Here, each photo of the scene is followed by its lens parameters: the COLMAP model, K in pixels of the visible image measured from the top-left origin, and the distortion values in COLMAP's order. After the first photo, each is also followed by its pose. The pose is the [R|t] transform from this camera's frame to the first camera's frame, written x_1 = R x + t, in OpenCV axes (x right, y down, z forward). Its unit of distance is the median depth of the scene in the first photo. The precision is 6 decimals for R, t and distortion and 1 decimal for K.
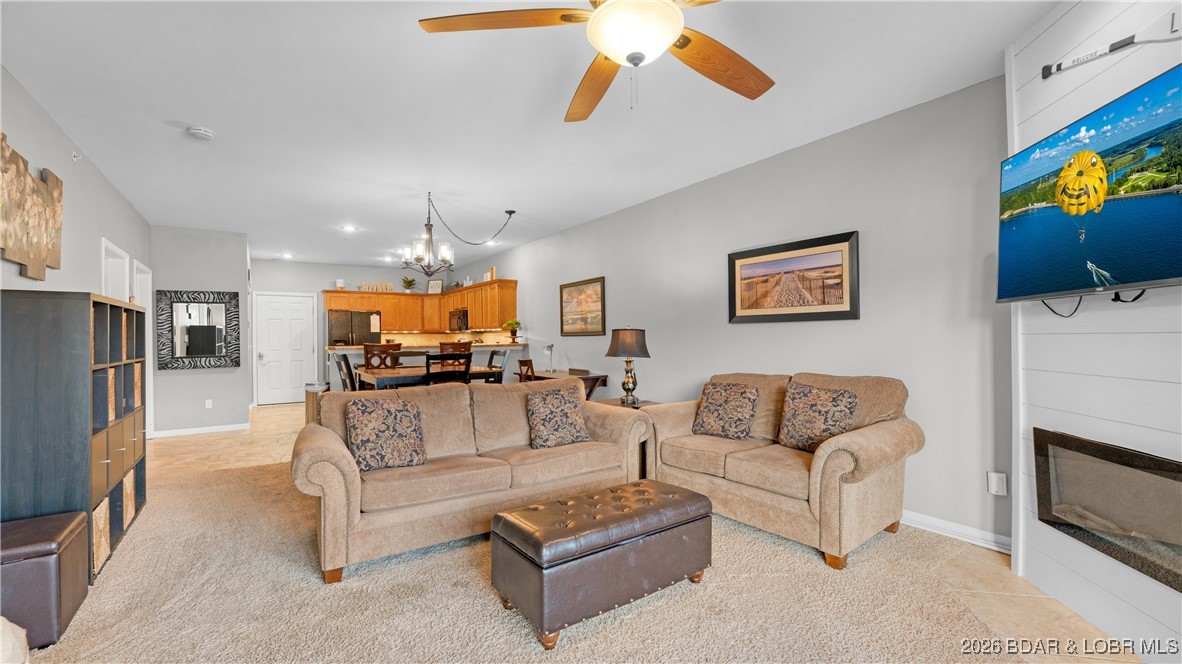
lens RADIAL K [[482.1, 0, 583.4], [0, 482.1, 336.0], [0, 0, 1]] dist [-0.009513, 0.000767]
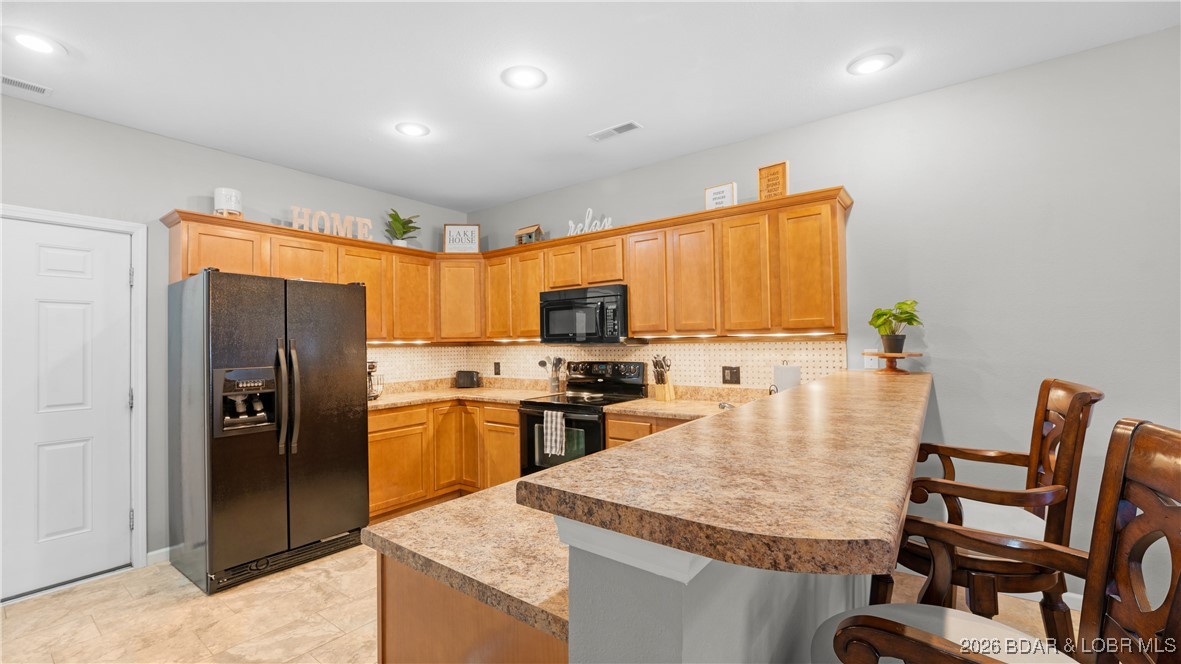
lens RADIAL K [[481.7, 0, 569.4], [0, 481.7, 336.4], [0, 0, 1]] dist [-0.009513, 0.000767]
pose [[0.950130, -0.002837, 0.311841, -0.579955], [0.007869, 0.999858, -0.014882, -0.010060], [-0.311754, 0.016593, 0.950018, 0.916228]]
